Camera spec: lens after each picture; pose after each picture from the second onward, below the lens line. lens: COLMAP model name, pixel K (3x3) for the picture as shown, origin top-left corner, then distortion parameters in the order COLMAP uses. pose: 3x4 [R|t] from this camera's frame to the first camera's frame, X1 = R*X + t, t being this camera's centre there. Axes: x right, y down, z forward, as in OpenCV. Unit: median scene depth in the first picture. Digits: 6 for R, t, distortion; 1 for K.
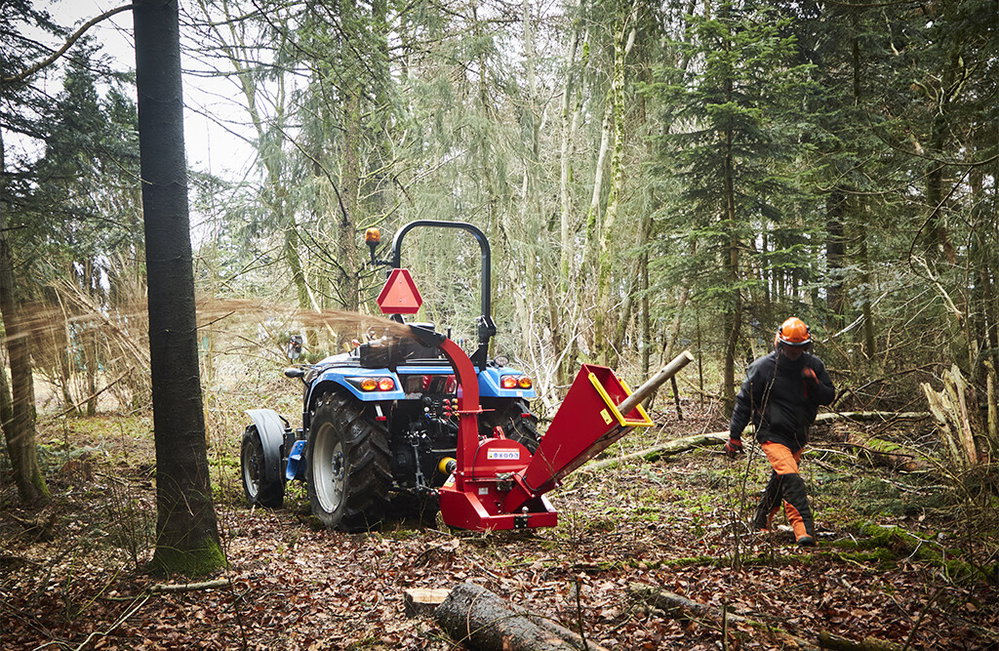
lens RADIAL K [[1129.9, 0, 502.2], [0, 1129.9, 324.4], [0, 0, 1]] dist [-0.003455, 0.011404]
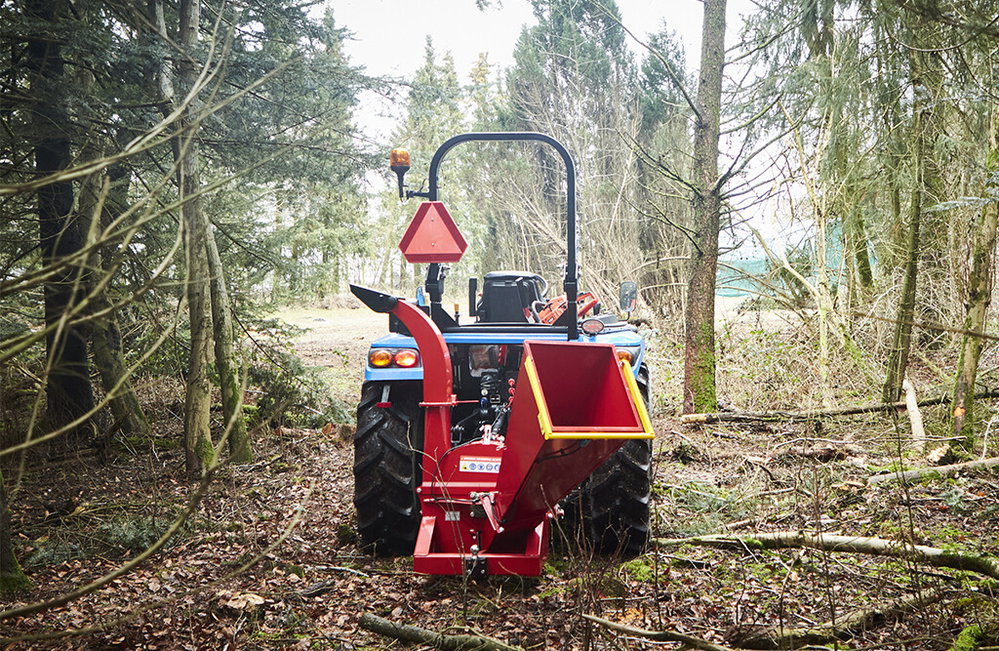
lens RADIAL K [[1382.5, 0, 623.7], [0, 1382.5, 301.9], [0, 0, 1]] dist [0.018338, -0.035619]
pose [[0.859621, 0.009830, -0.510838, 0.471884], [0.014783, 0.998918, 0.044100, -0.021506], [0.510718, -0.045461, 0.858545, 0.285606]]
